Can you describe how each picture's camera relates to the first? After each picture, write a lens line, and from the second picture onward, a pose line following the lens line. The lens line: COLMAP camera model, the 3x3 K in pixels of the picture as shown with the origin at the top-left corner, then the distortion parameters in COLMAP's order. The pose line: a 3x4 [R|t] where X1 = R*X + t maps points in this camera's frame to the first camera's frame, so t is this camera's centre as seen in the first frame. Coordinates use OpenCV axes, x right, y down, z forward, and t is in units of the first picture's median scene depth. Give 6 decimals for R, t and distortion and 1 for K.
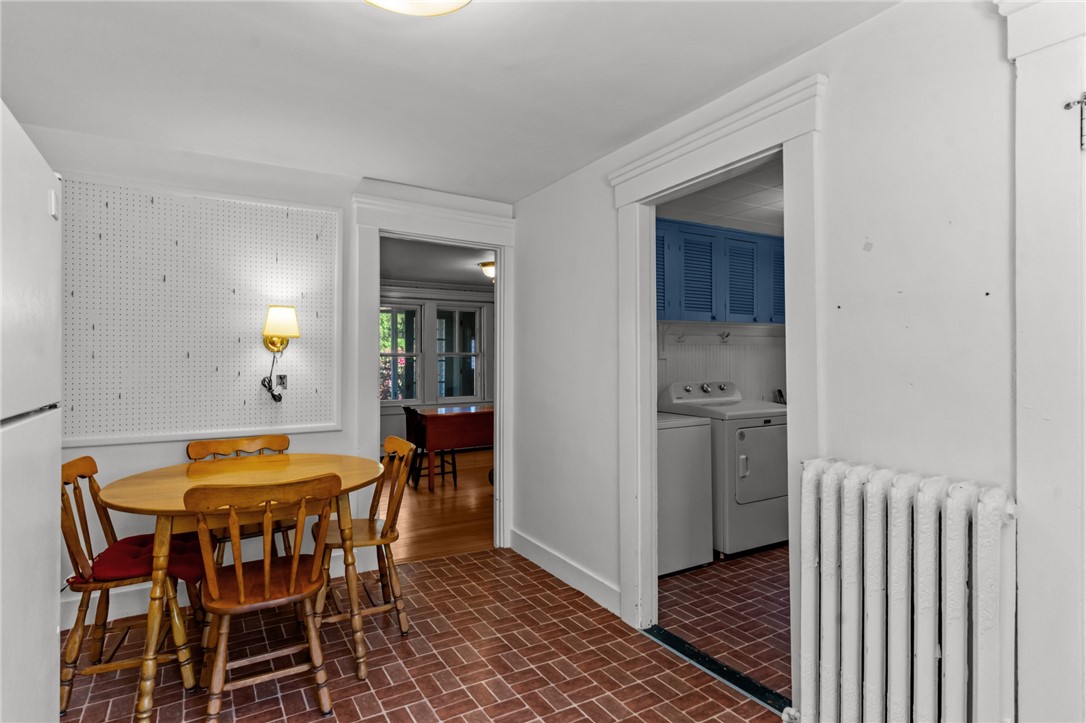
lens RADIAL K [[546.0, 0, 542.2], [0, 546.0, 360.1], [0, 0, 1]] dist [0.009225, 0.000000]
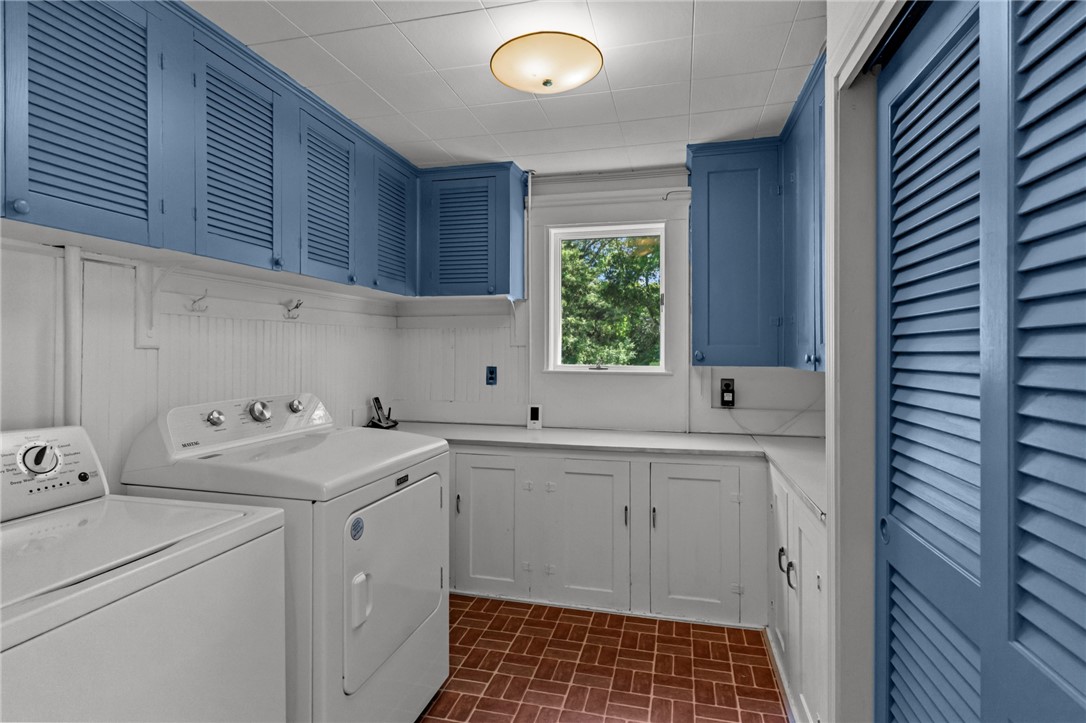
lens RADIAL K [[546.0, 0, 542.7], [0, 546.0, 353.5], [0, 0, 1]] dist [0.009225, 0.000000]
pose [[0.696250, 0.005641, 0.717778, 0.135475], [-0.007551, 0.999971, -0.000535, 0.001230], [-0.717760, -0.005048, 0.696272, 0.510206]]
